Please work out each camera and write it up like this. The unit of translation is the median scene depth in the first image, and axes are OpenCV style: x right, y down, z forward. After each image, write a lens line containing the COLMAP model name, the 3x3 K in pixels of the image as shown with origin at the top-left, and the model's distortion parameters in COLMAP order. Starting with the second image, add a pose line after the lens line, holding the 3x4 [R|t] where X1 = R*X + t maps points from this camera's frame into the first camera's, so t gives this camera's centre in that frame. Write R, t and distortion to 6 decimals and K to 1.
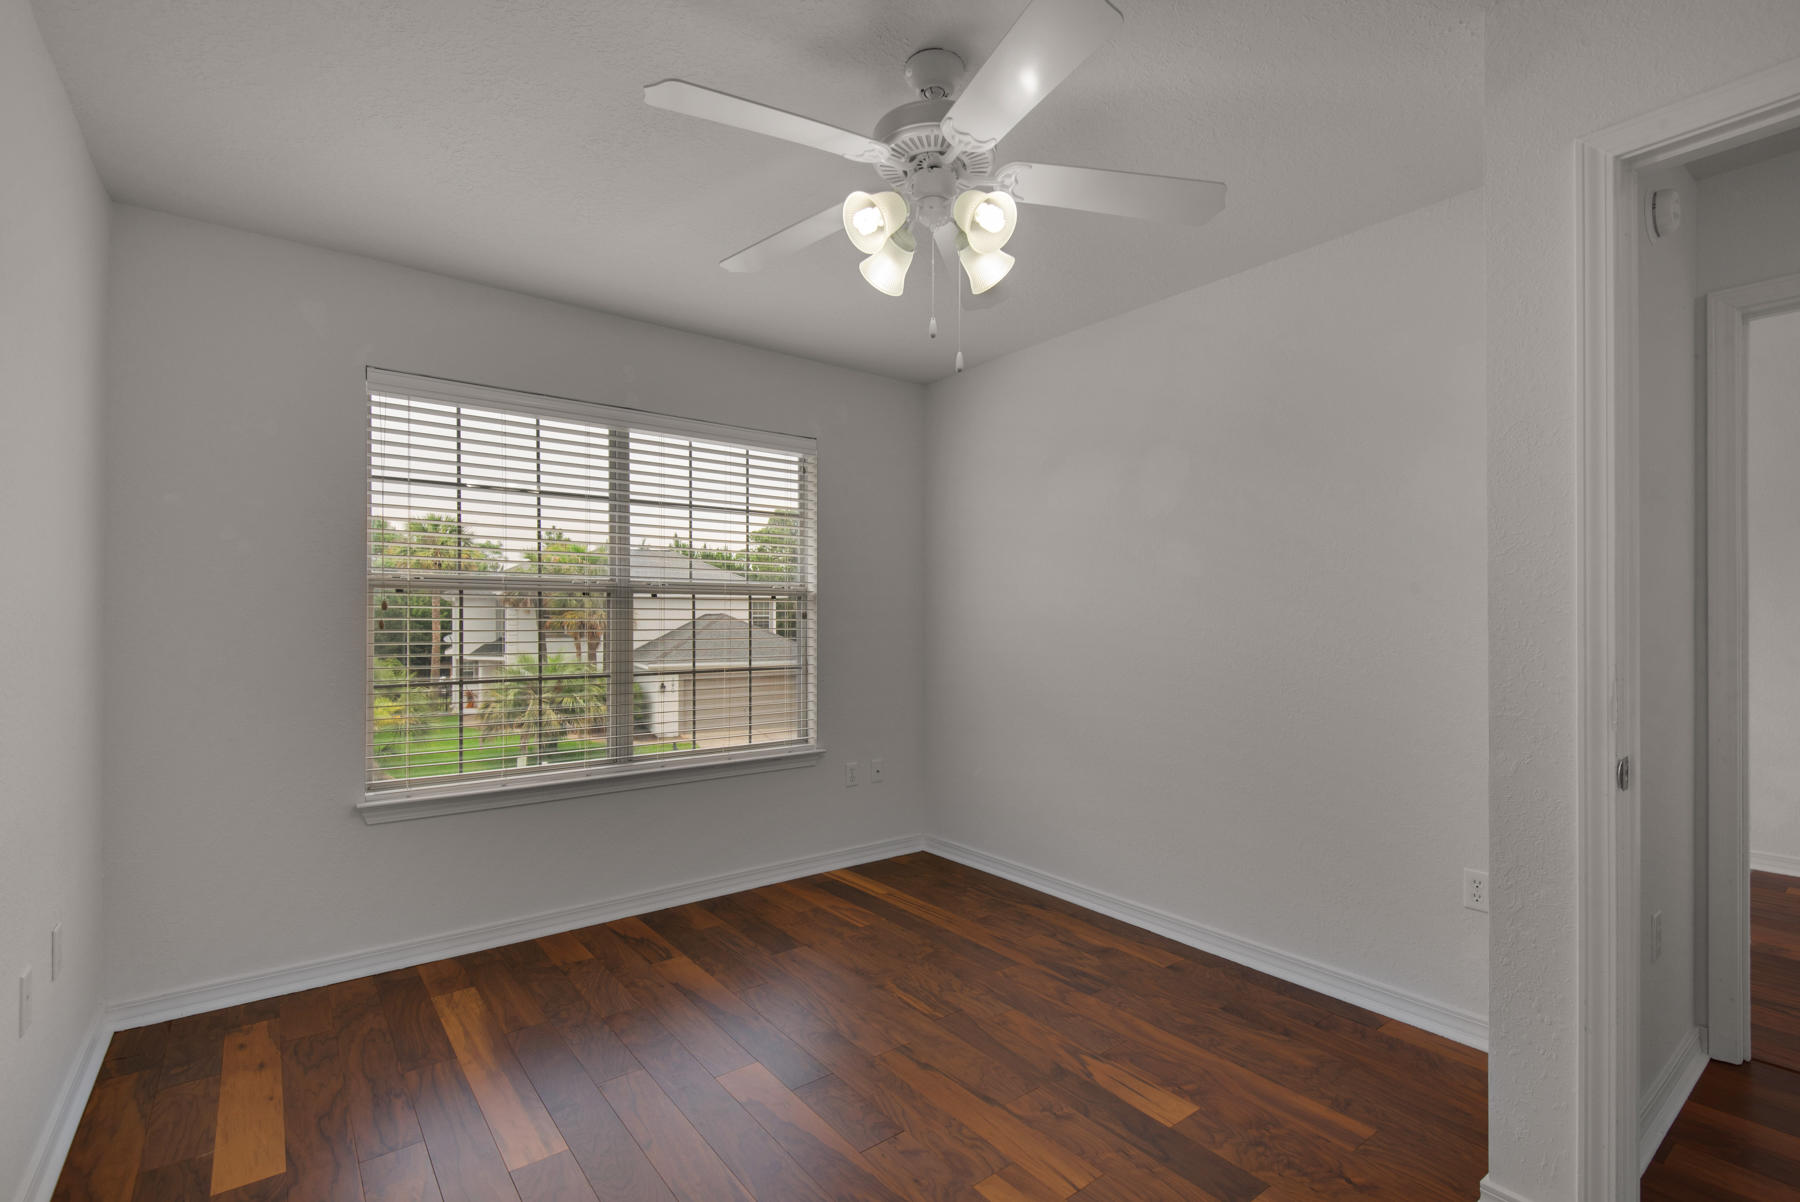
lens RADIAL K [[827.1, 0, 884.9], [0, 827.1, 614.0], [0, 0, 1]] dist [0.002140, 0.001295]
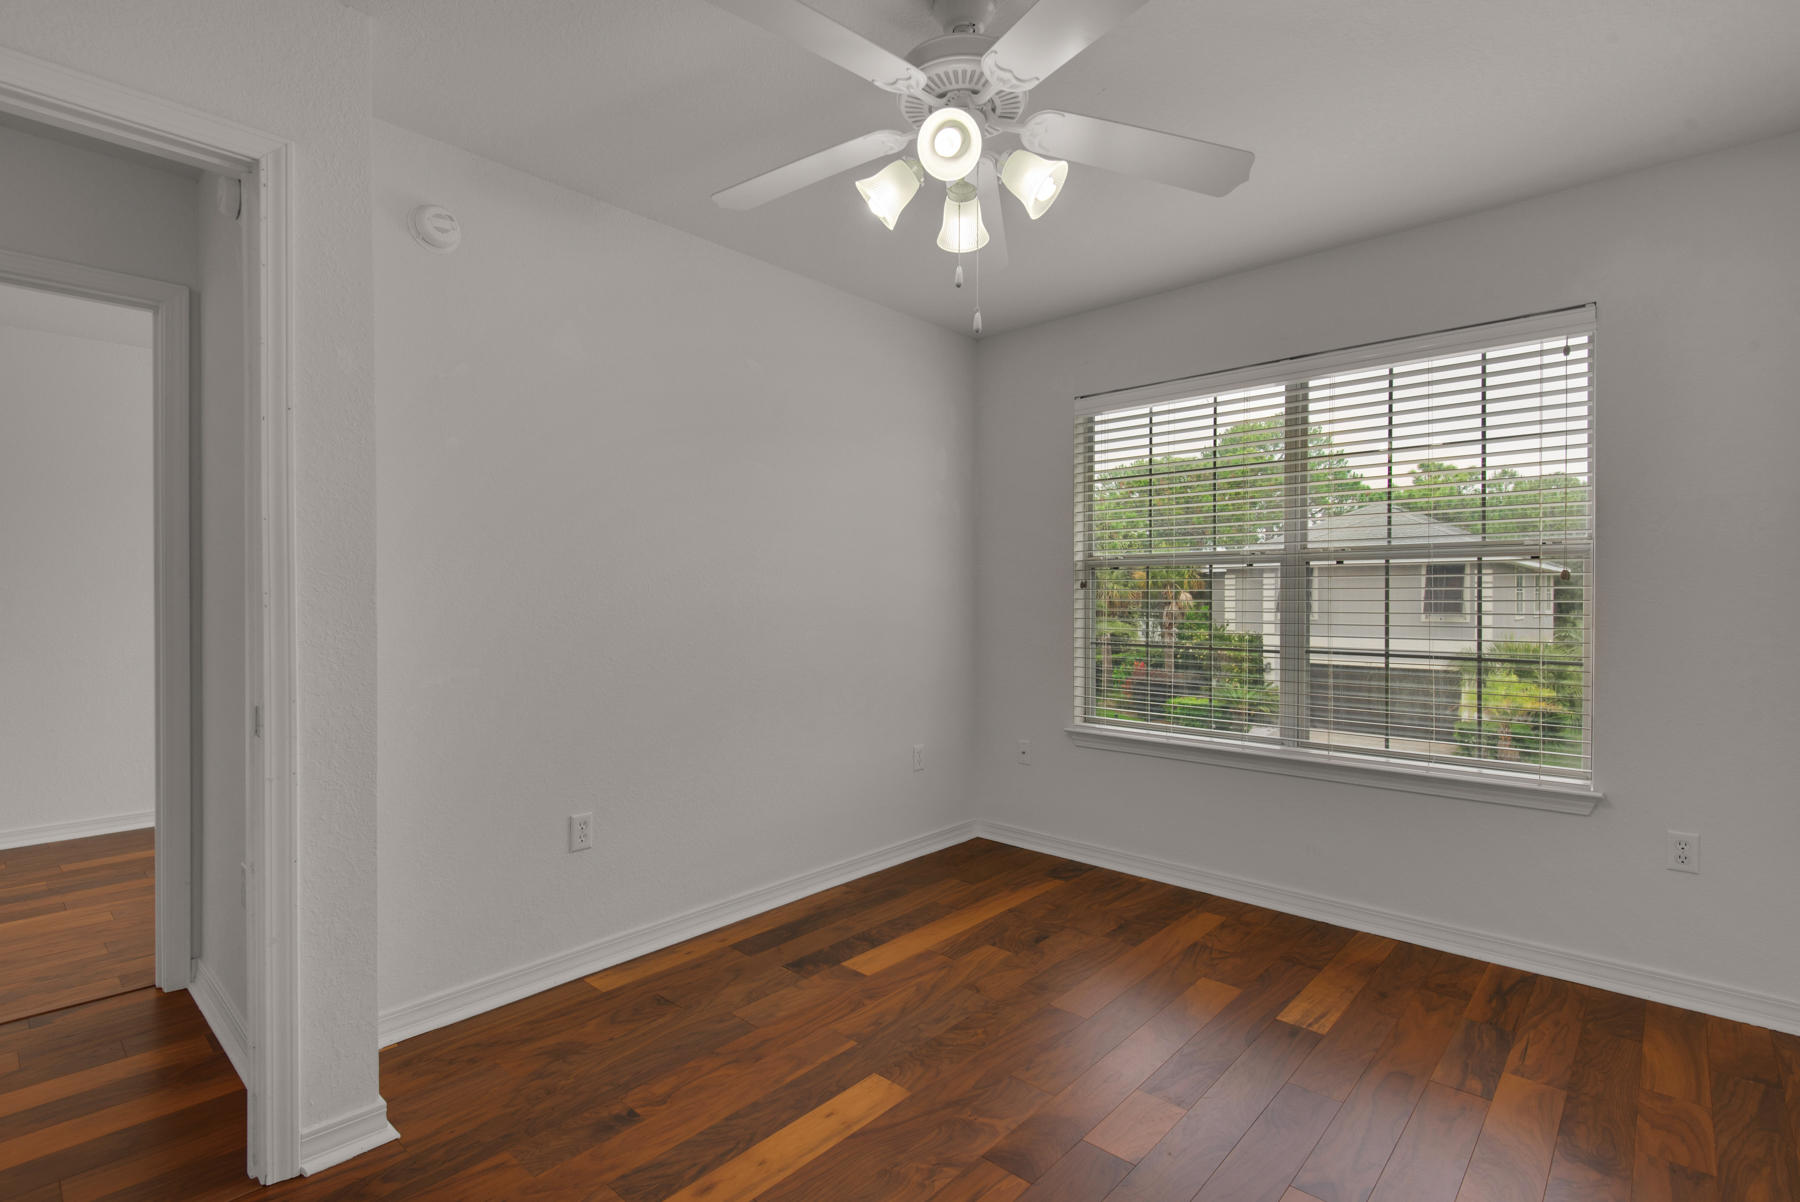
lens RADIAL K [[827.1, 0, 886.1], [0, 827.1, 598.7], [0, 0, 1]] dist [0.002140, 0.001295]
pose [[0.173576, 0.007664, -0.984791, 0.433743], [0.010721, 0.999896, 0.009671, 0.002869], [0.984762, -0.012237, 0.173476, 0.337008]]
